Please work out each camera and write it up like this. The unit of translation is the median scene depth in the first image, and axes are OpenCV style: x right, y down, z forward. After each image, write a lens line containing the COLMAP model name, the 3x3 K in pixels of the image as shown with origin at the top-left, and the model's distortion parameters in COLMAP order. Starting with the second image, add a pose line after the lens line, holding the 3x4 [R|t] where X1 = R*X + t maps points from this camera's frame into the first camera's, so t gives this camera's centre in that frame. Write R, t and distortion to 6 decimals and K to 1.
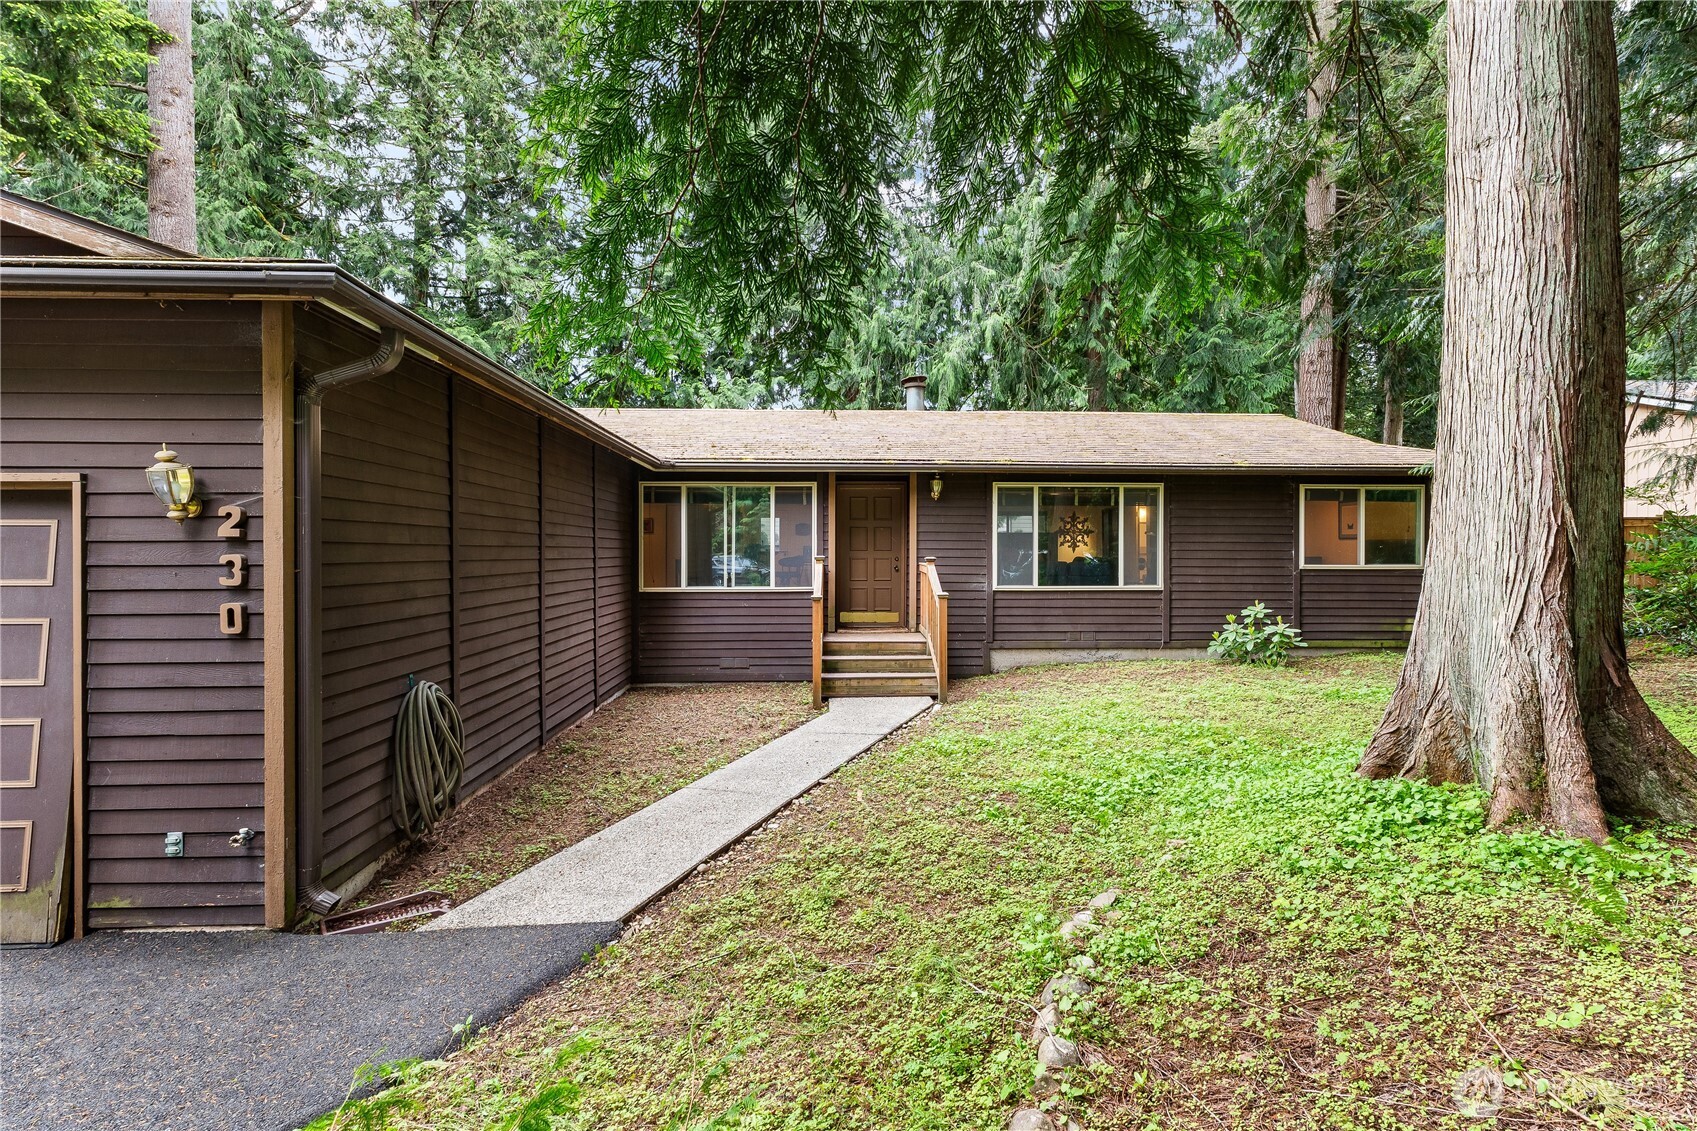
lens RADIAL K [[806.9, 0, 853.5], [0, 806.9, 555.0], [0, 0, 1]] dist [-0.000088, -0.000039]
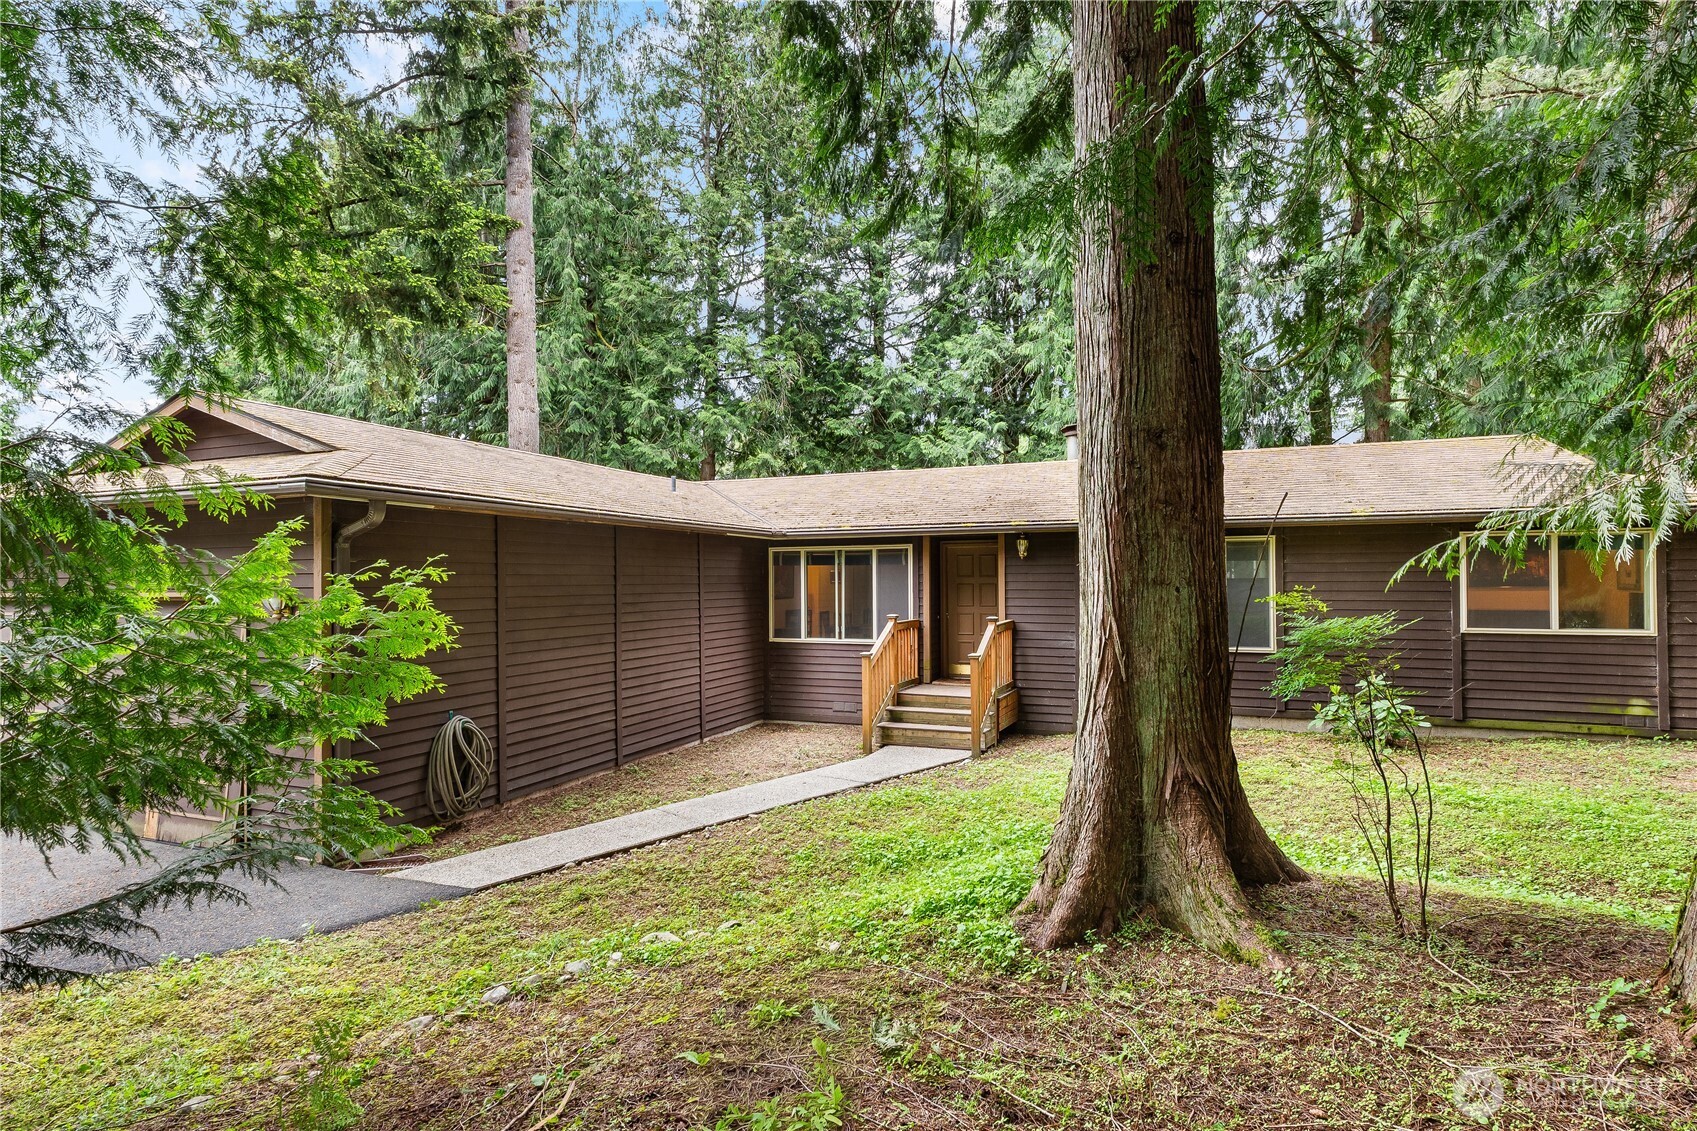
lens RADIAL K [[818.3, 0, 856.8], [0, 818.3, 574.5], [0, 0, 1]] dist [-0.000251, 0.000140]
pose [[0.910981, -0.009779, -0.412333, 0.338653], [0.005199, 0.999912, -0.012228, -0.036615], [0.412416, 0.008996, 0.910951, -0.032157]]
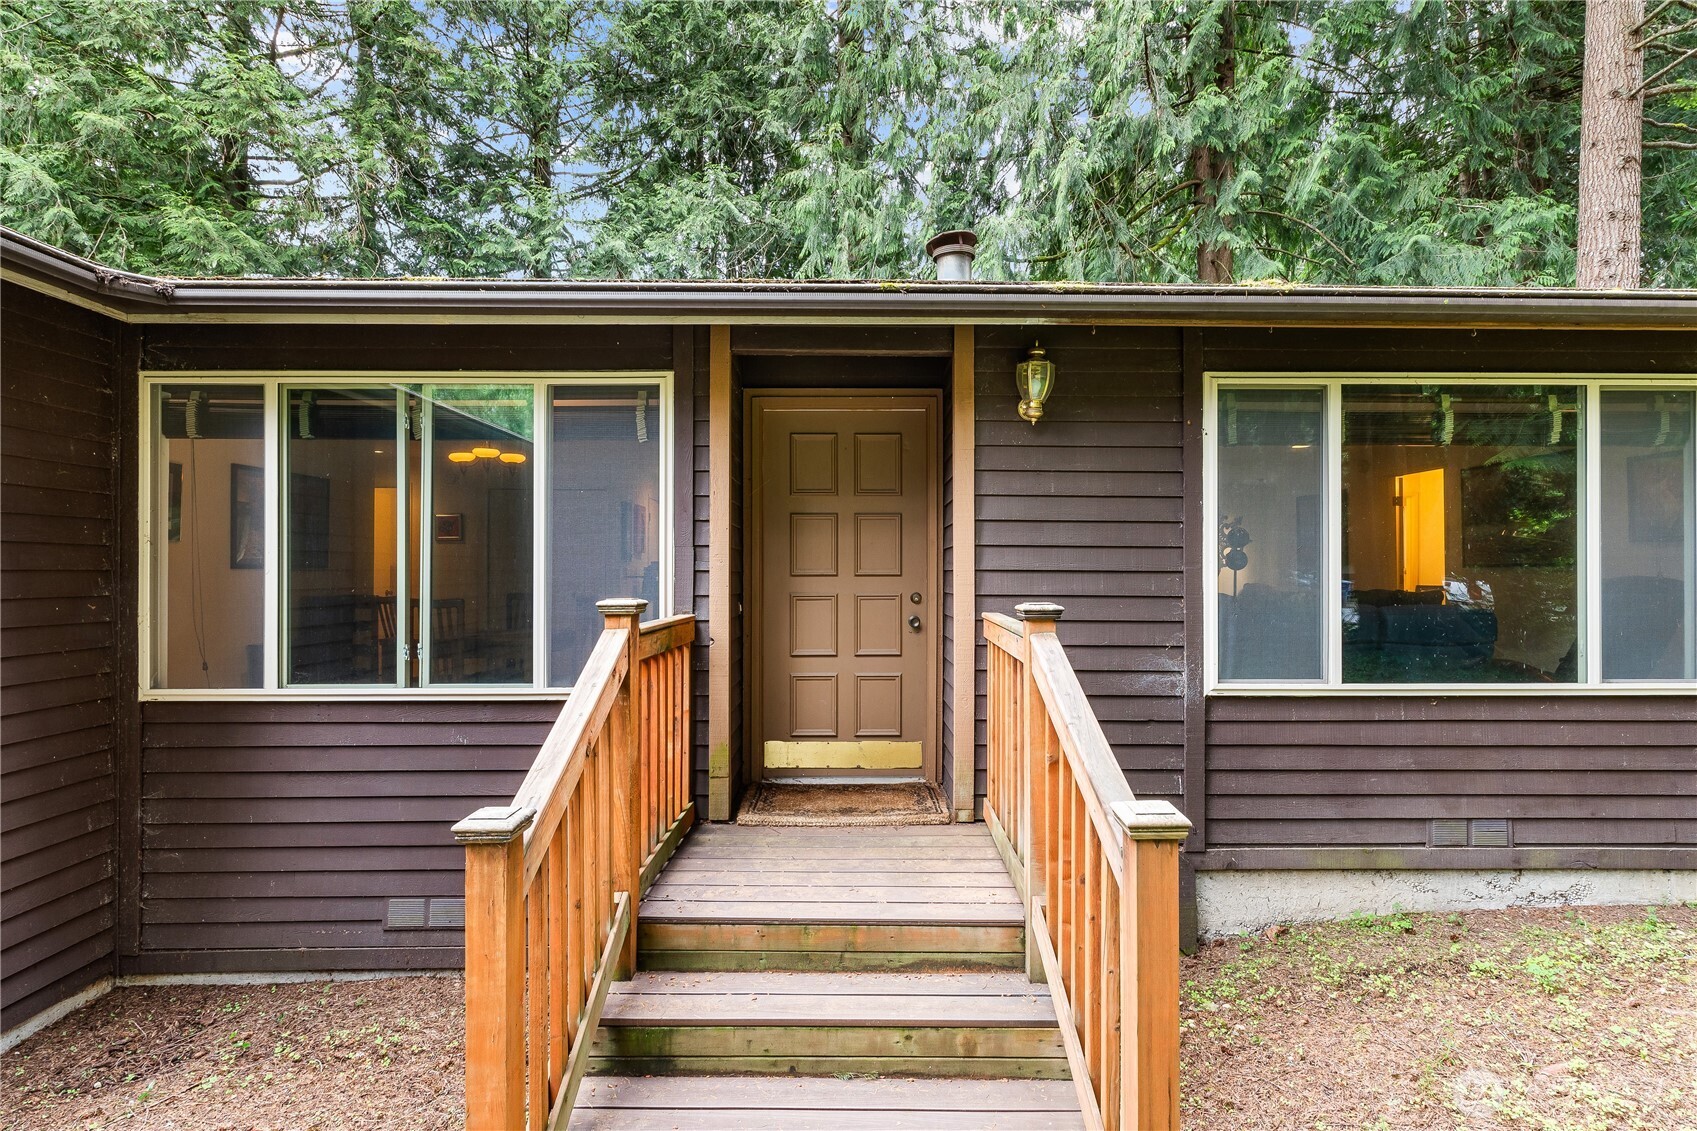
lens RADIAL K [[818.3, 0, 856.8], [0, 818.3, 574.5], [0, 0, 1]] dist [-0.000251, 0.000140]
pose [[0.999706, -0.001858, -0.024193, 0.037878], [0.001869, 0.999998, 0.000439, -0.006644], [0.024192, -0.000484, 0.999707, 0.664702]]
